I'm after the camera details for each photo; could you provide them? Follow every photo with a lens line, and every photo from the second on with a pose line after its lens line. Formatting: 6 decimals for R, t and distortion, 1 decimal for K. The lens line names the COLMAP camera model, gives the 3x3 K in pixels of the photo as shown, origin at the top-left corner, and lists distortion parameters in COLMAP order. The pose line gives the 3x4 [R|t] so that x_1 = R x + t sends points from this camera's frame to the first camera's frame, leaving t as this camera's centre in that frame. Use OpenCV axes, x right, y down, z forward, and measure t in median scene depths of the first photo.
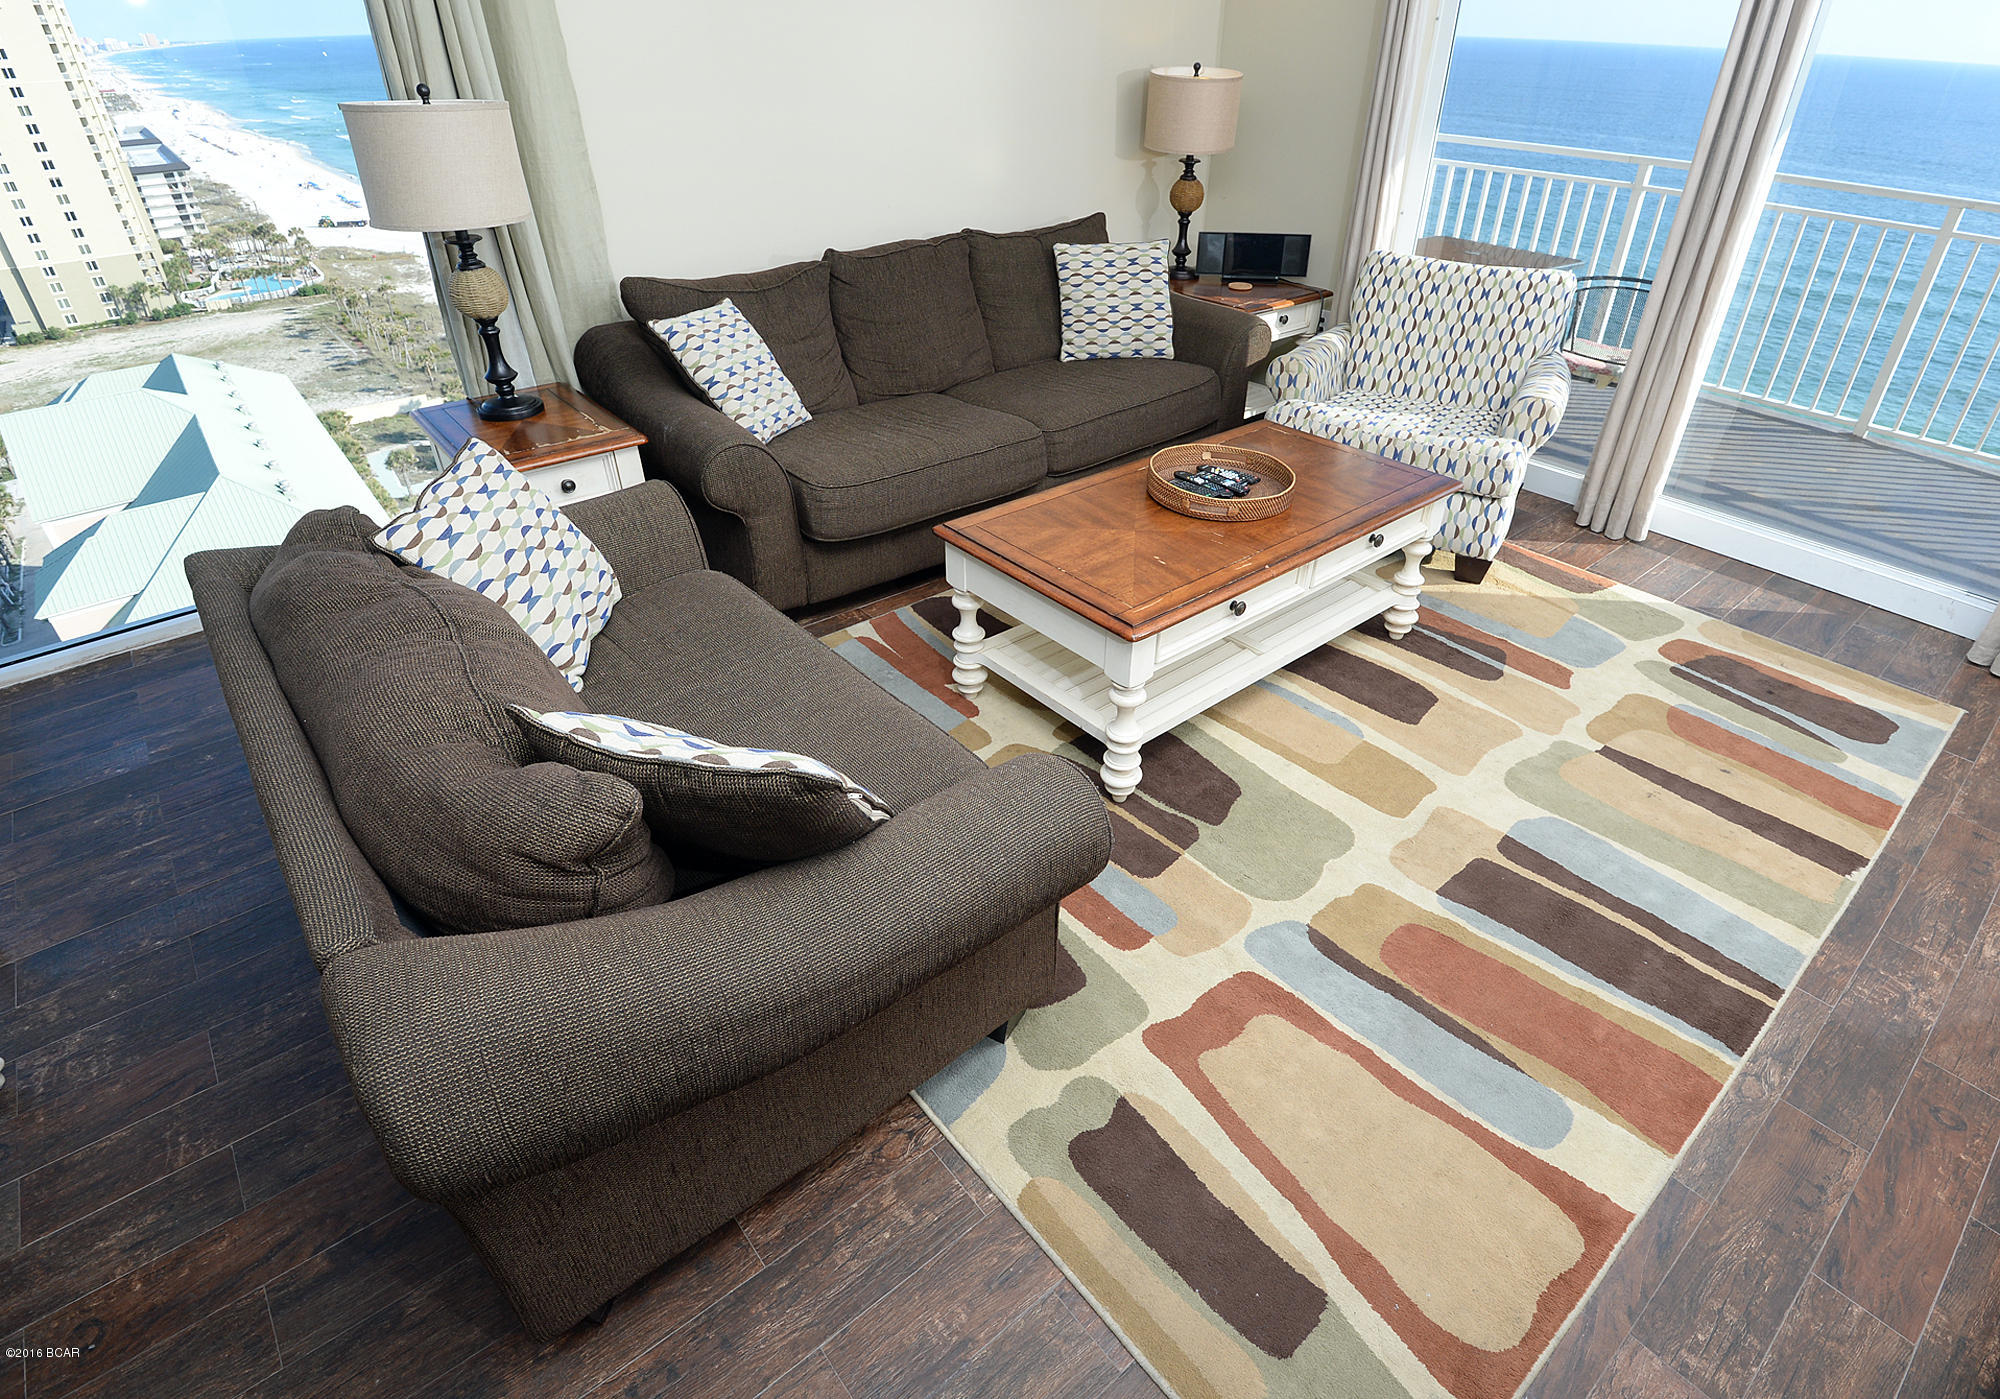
lens RADIAL K [[1005.9, 0, 1021.8], [0, 1005.9, 715.7], [0, 0, 1]] dist [-0.025404, -0.007960]
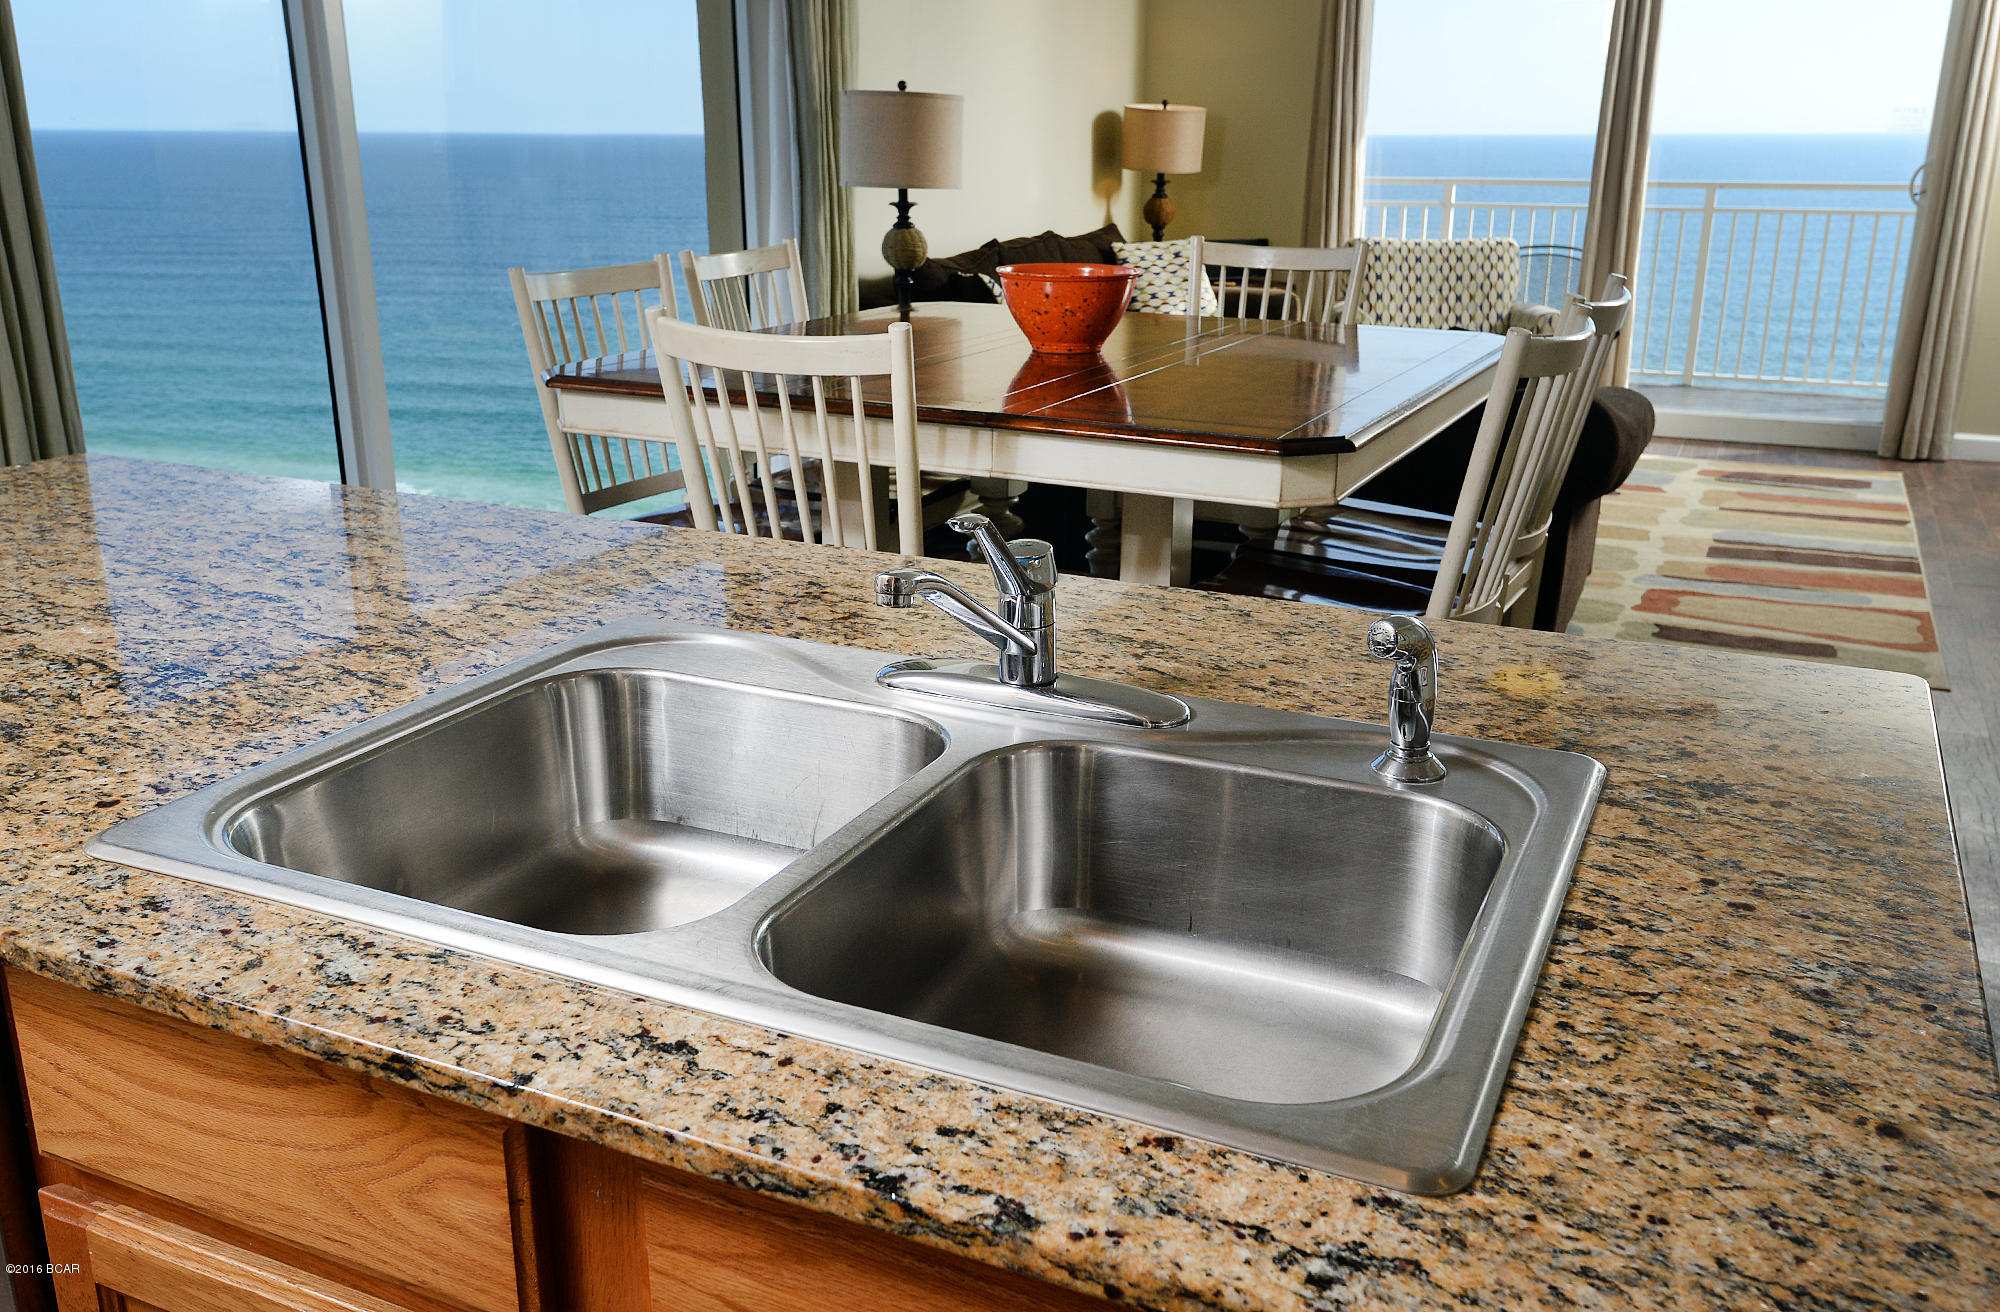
lens RADIAL K [[1692.5, 0, 1004.6], [0, 1692.5, 659.9], [0, 0, 1]] dist [0.049265, 0.010711]
pose [[0.906684, -0.129886, 0.401316, -0.964399], [0.242246, 0.939207, -0.243325, 0.421769], [-0.345314, 0.317836, 0.883028, -0.509610]]
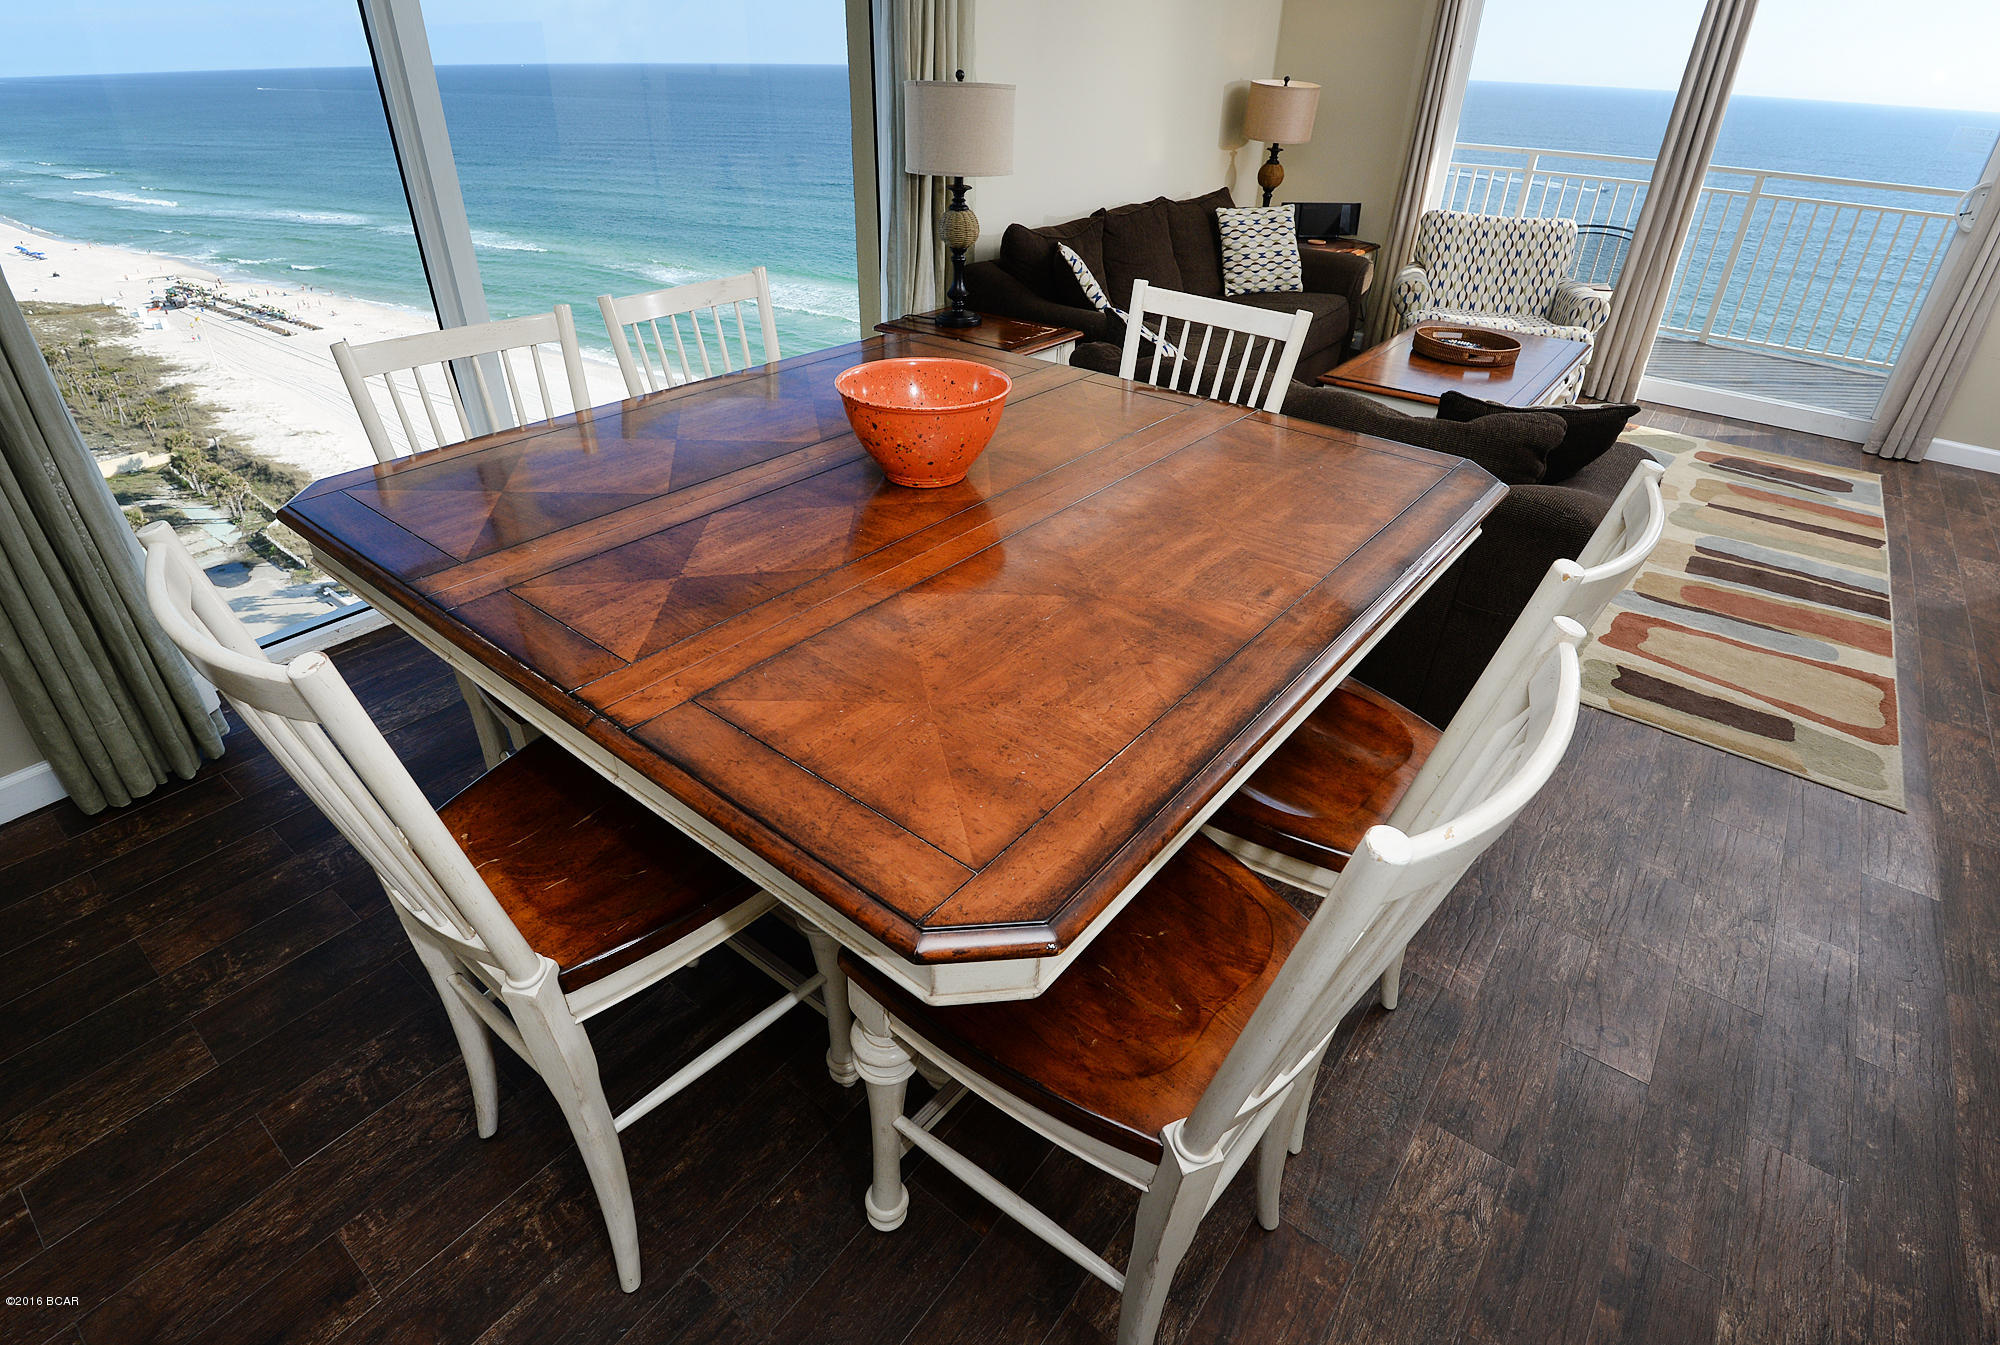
lens RADIAL K [[978.7, 0, 982.3], [0, 978.7, 682.6], [0, 0, 1]] dist [-0.029057, -0.006969]
pose [[0.979797, -0.103160, 0.171338, -0.606655], [0.109256, 0.993660, -0.026517, 0.167788], [-0.167516, 0.044701, 0.984855, -0.204398]]
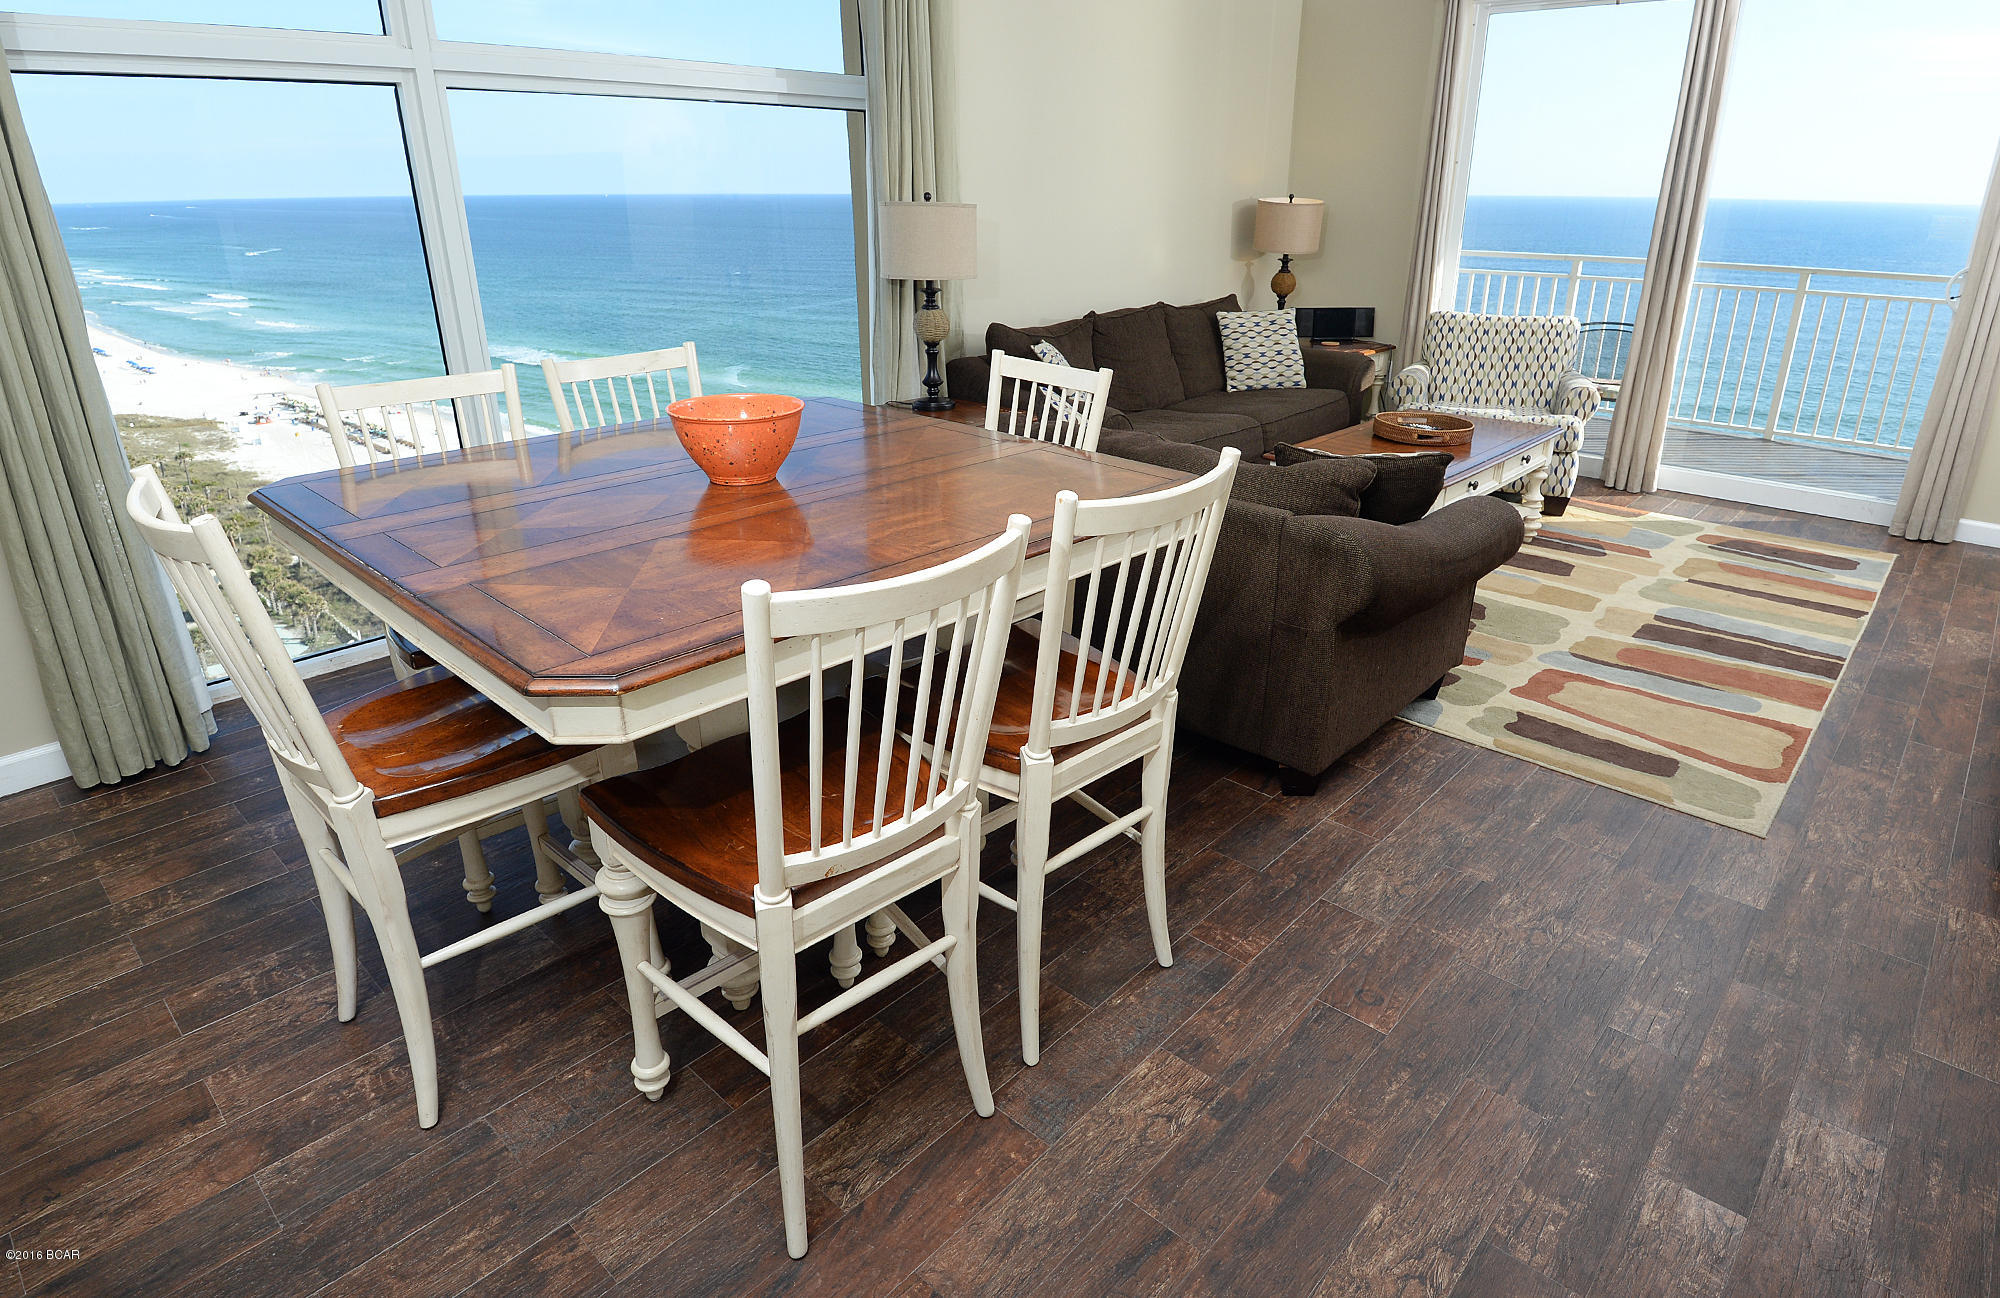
lens RADIAL K [[1095.6, 0, 1031.5], [0, 1095.6, 632.3], [0, 0, 1]] dist [-0.018628, -0.011008]
pose [[0.991072, -0.056673, 0.120684, -0.467610], [0.081987, 0.972848, -0.216435, 0.290678], [-0.105141, 0.224397, 0.968809, -0.371354]]
